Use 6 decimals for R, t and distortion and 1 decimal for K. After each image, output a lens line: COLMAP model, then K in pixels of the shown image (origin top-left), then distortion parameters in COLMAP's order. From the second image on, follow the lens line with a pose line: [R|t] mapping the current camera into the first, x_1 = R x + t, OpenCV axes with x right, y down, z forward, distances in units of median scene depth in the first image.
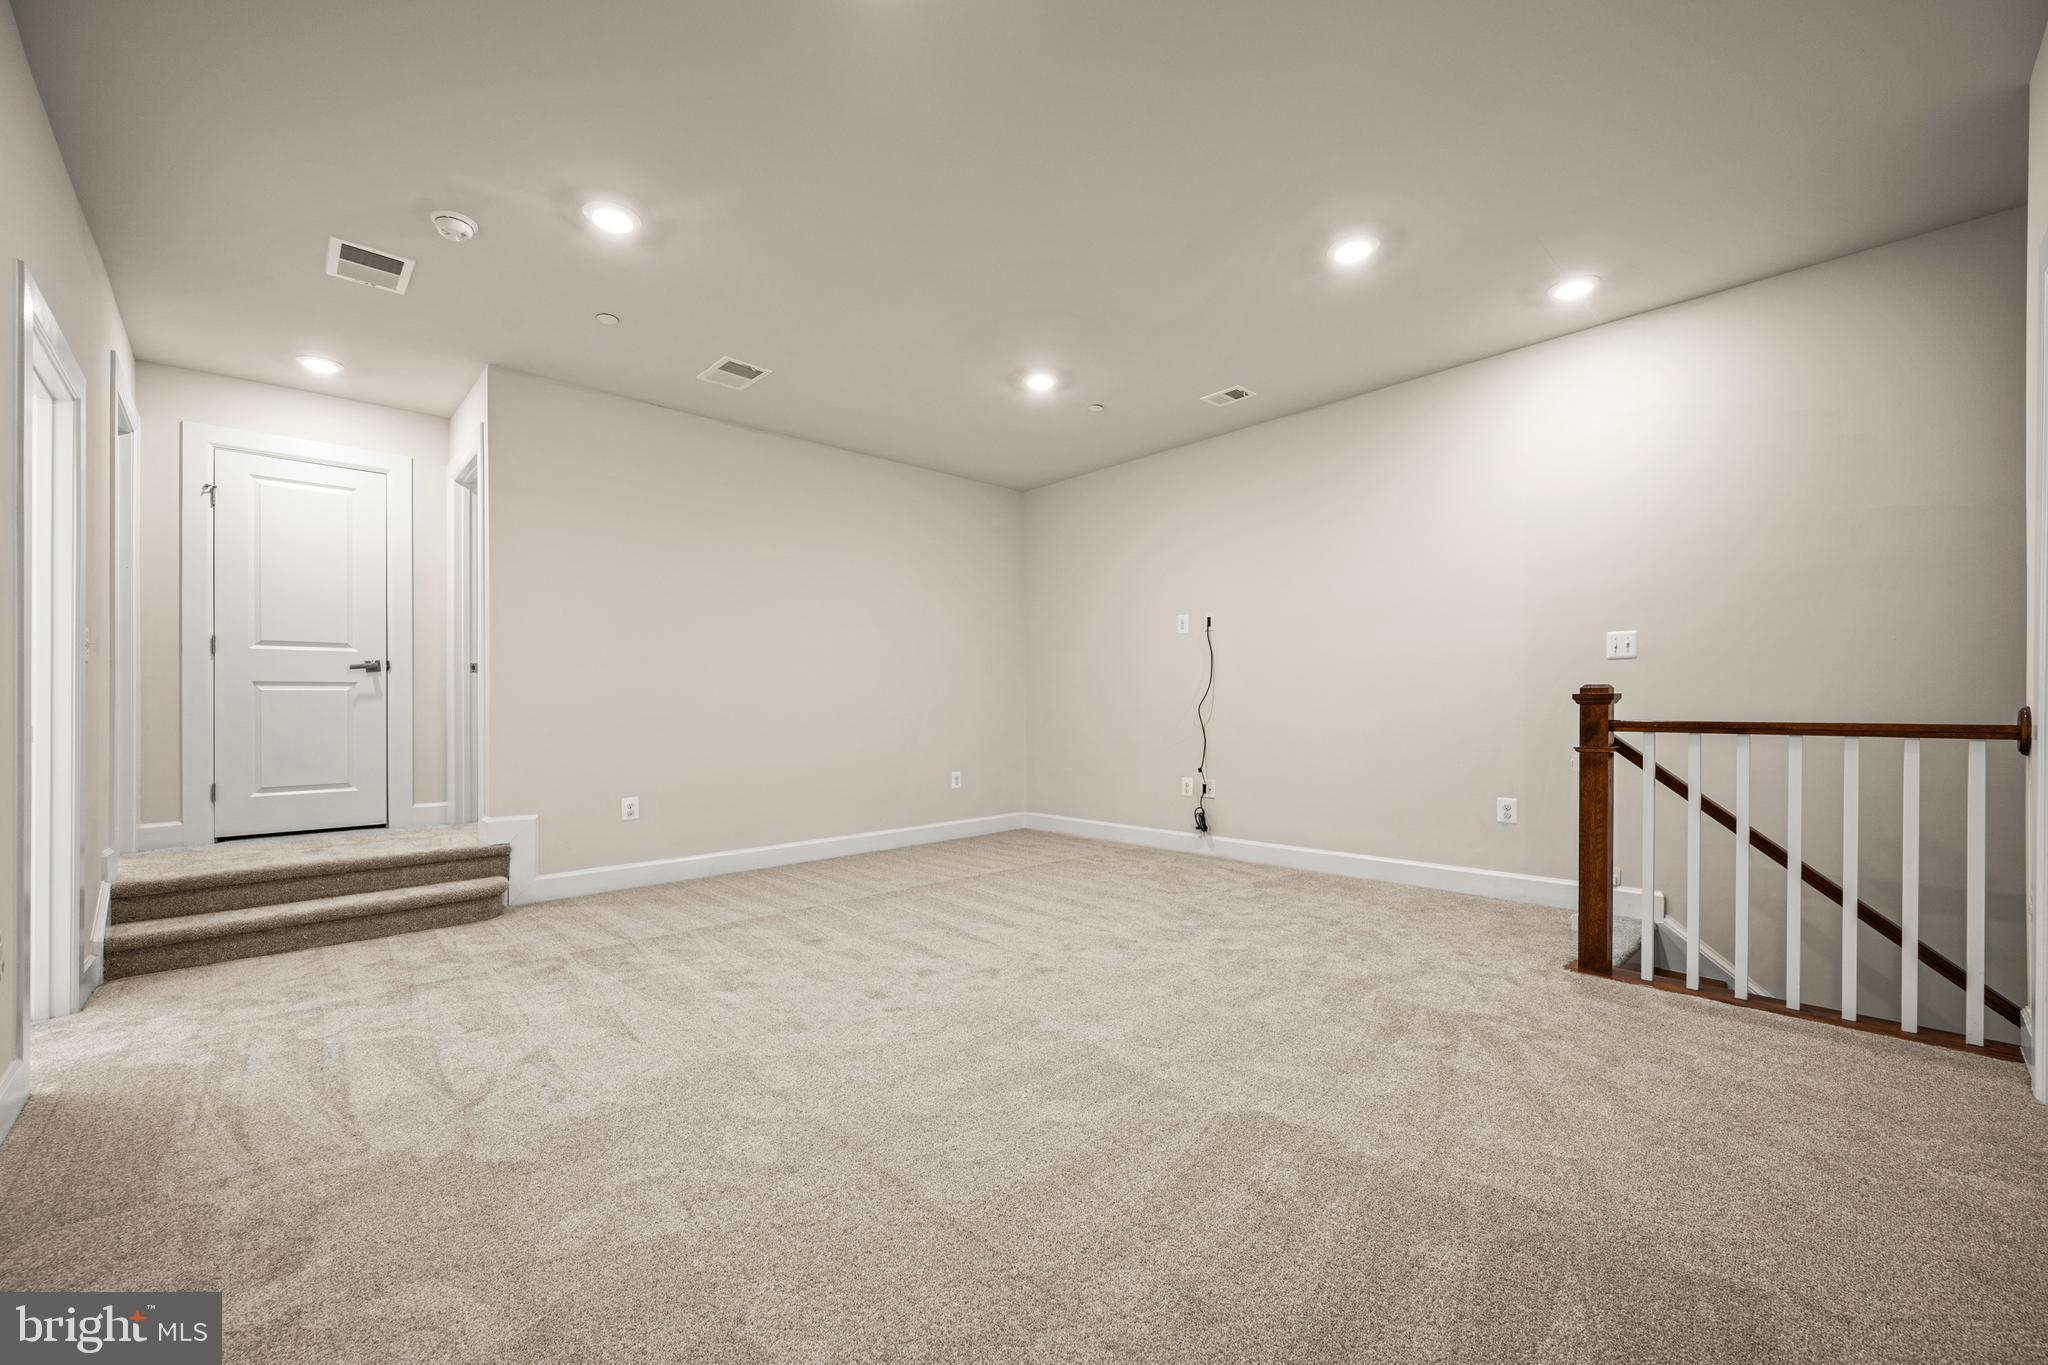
lens RADIAL K [[812.9, 0, 1013.3], [0, 812.9, 684.8], [0, 0, 1]] dist [0.002037, 0.000326]
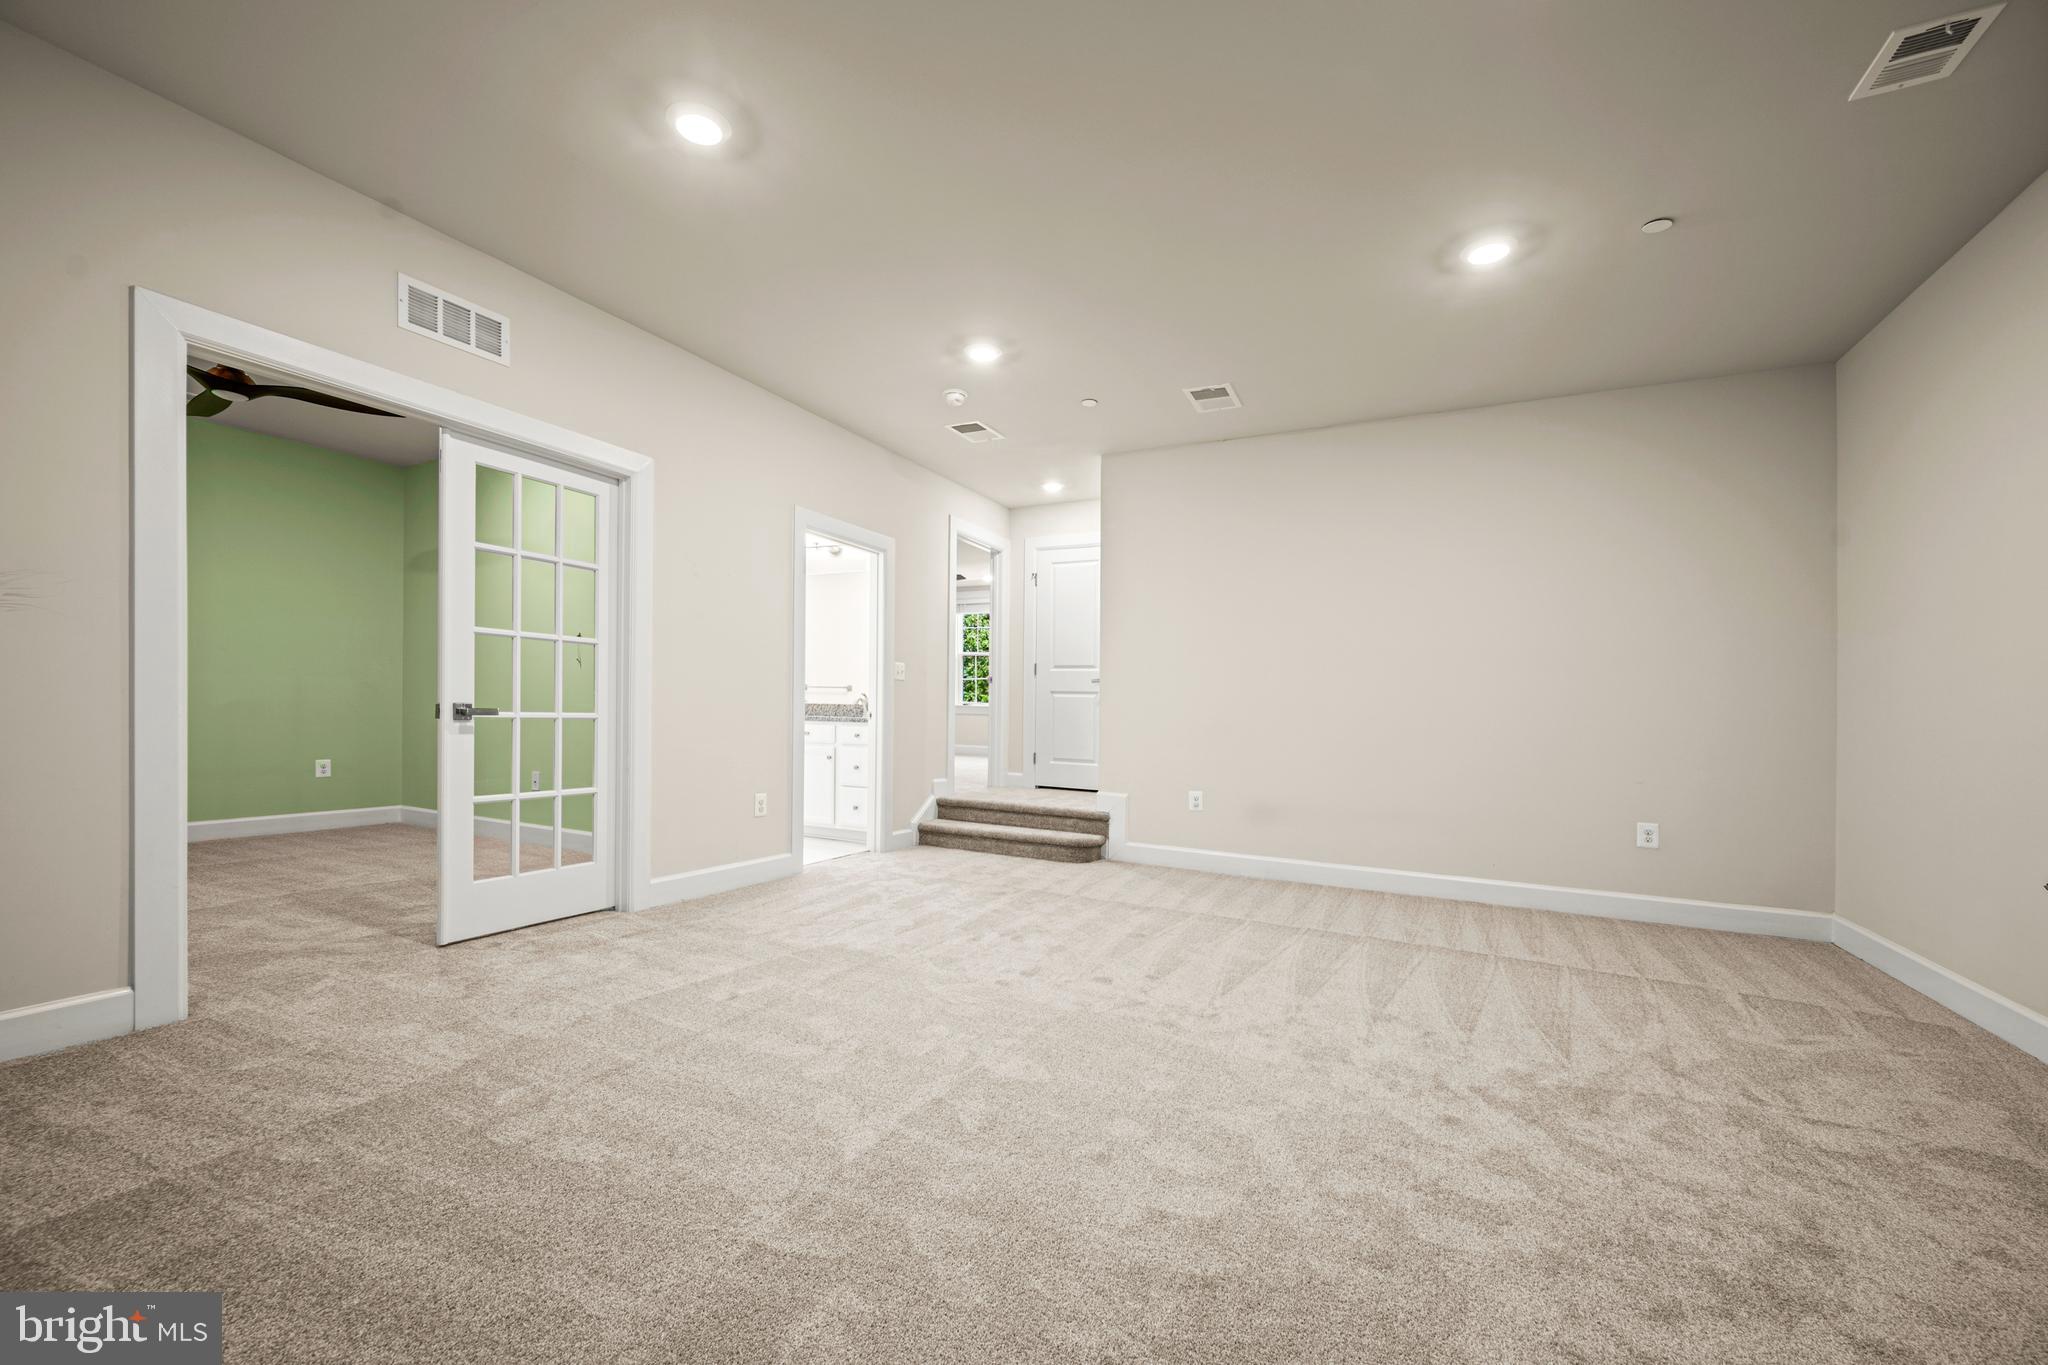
lens RADIAL K [[812.9, 0, 1017.6], [0, 812.9, 702.8], [0, 0, 1]] dist [0.002037, 0.000326]
pose [[0.339004, 0.010306, -0.940728, 0.662148], [-0.002723, 0.999947, 0.009973, 0.003654], [0.940781, -0.000819, 0.339014, 0.472364]]
